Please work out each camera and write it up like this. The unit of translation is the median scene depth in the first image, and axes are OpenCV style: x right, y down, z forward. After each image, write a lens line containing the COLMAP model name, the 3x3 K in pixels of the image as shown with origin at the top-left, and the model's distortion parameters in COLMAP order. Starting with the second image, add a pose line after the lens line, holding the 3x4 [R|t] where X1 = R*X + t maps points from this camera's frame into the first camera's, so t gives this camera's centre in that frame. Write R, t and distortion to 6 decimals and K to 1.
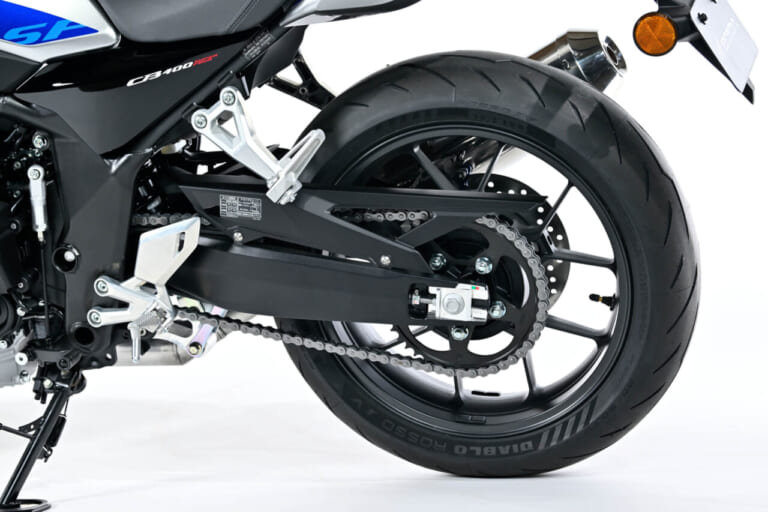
lens RADIAL K [[2275.6, 0, 384.0], [0, 2275.6, 256.0], [0, 0, 1]] dist [0.031093, -0.922856]
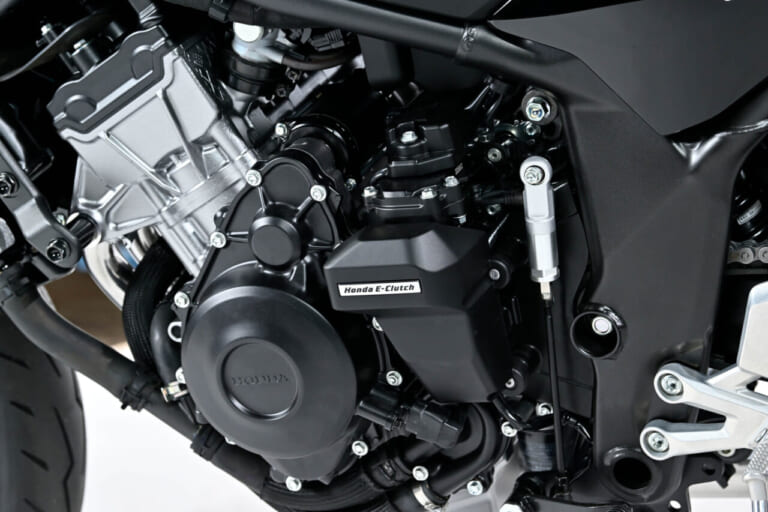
lens RADIAL K [[2657.8, 0, 384.0], [0, 2657.8, 256.0], [0, 0, 1]] dist [-0.063832, 0.349110]
pose [[0.992990, -0.035330, -0.112797, -0.121659], [0.042718, 0.997050, 0.063764, -0.058285], [0.110212, -0.068135, 0.991570, 0.402704]]
